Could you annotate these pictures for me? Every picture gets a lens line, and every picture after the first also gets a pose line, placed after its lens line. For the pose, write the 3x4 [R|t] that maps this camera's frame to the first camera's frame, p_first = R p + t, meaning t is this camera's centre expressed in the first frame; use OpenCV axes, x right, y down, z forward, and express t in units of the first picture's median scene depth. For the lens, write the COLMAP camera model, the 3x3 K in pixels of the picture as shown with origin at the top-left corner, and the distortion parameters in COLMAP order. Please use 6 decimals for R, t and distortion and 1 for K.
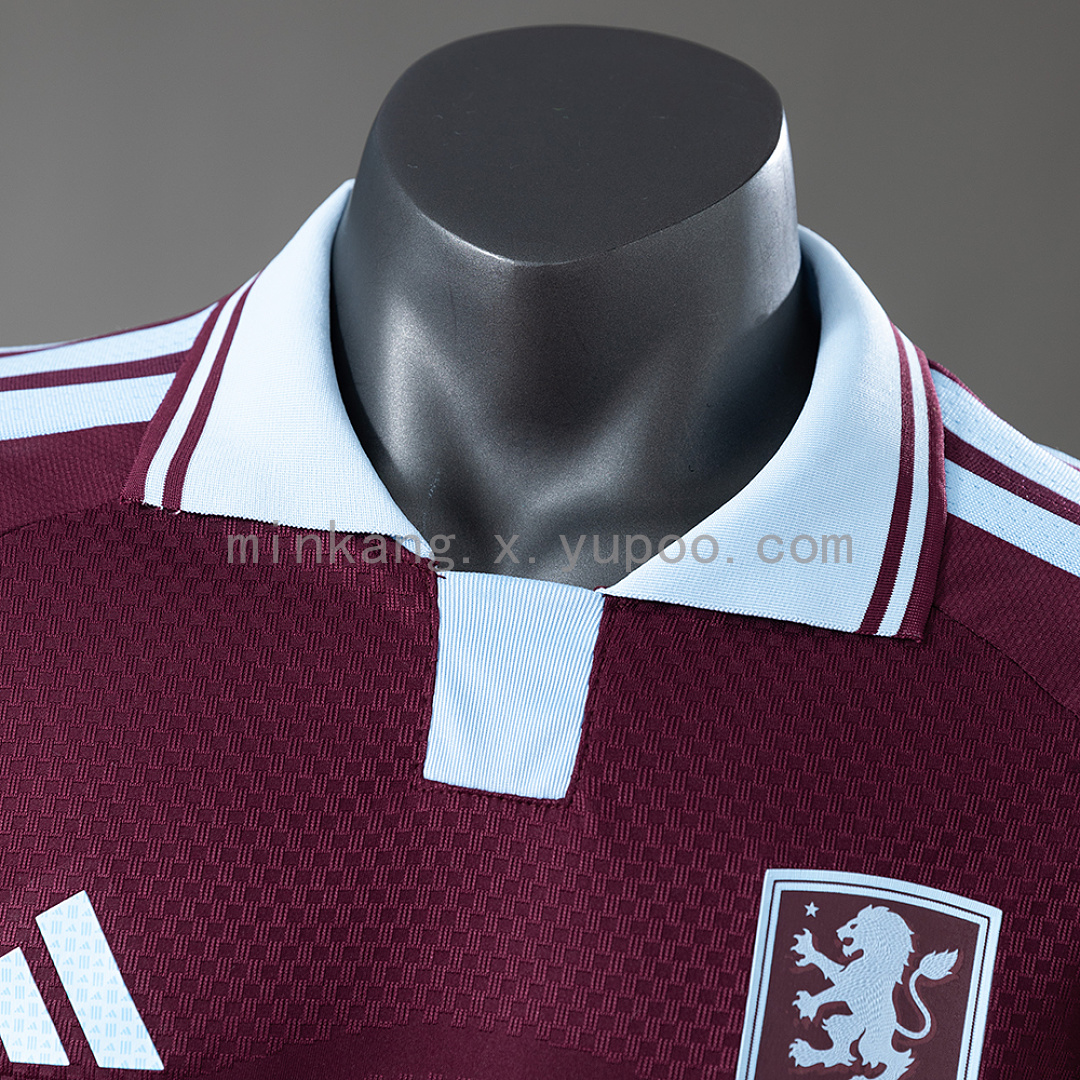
lens RADIAL K [[2070.2, 0, 540.0], [0, 2070.2, 540.0], [0, 0, 1]] dist [-0.189202, 0.031227]
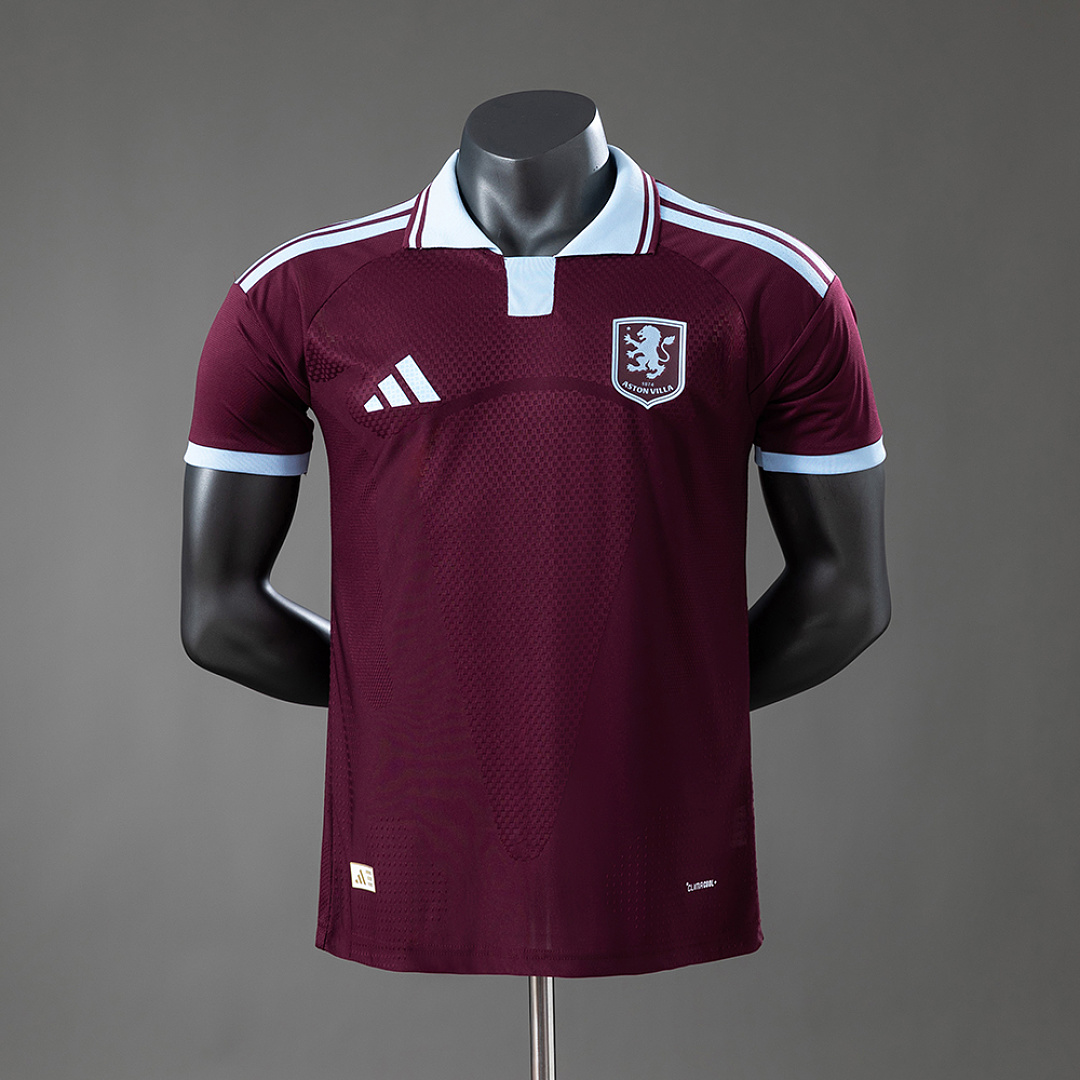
lens RADIAL K [[2070.2, 0, 540.0], [0, 2070.2, 540.0], [0, 0, 1]] dist [-0.189202, 0.031227]
pose [[0.991543, -0.129593, -0.006995, -0.028431], [0.128444, 0.987616, -0.090089, 0.736978], [0.018584, 0.088429, 0.995909, -2.119048]]
